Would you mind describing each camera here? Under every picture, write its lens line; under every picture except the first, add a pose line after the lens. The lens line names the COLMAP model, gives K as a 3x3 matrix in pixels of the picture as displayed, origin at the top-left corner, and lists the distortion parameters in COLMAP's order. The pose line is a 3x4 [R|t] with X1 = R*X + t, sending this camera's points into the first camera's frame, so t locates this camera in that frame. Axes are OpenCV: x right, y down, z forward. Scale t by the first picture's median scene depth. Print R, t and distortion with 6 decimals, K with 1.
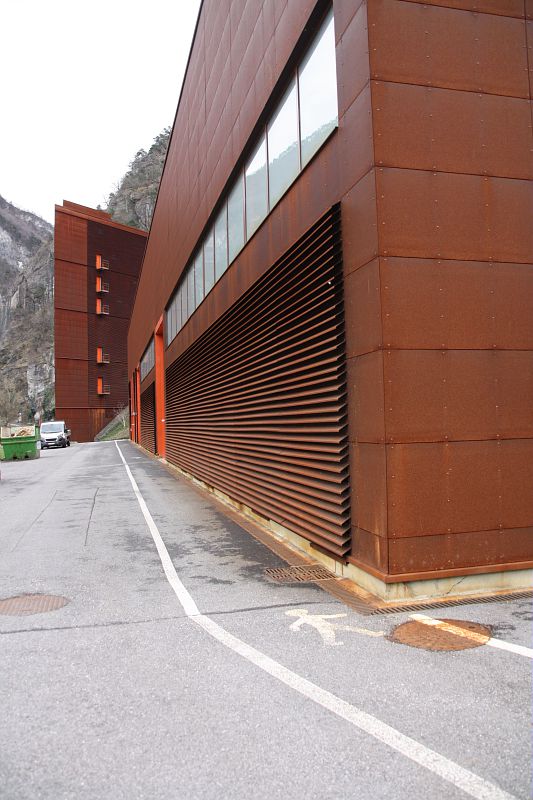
lens RADIAL K [[663.0, 0, 266.5], [0, 663.0, 400.0], [0, 0, 1]] dist [-0.109511, 0.001602]
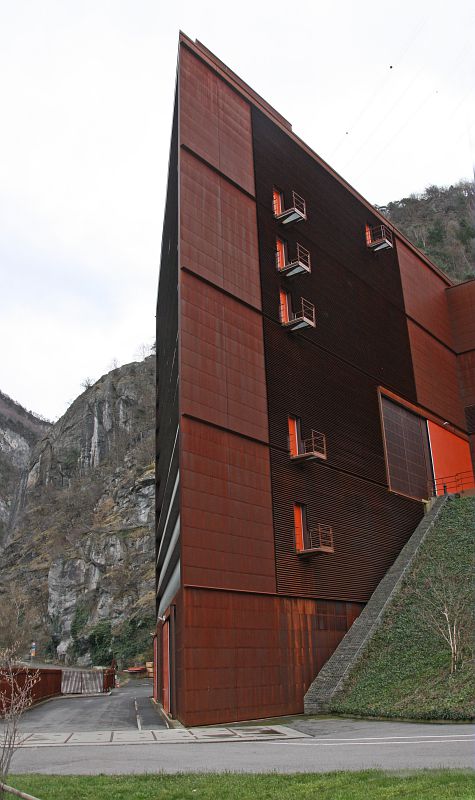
lens RADIAL K [[724.5, 0, 237.5], [0, 724.5, 400.0], [0, 0, 1]] dist [-0.132821, 0.003130]
pose [[0.996205, -0.037923, -0.078347, -0.128961], [0.011165, 0.948338, -0.317064, 0.015634], [0.086324, 0.314986, 0.945162, 0.326625]]
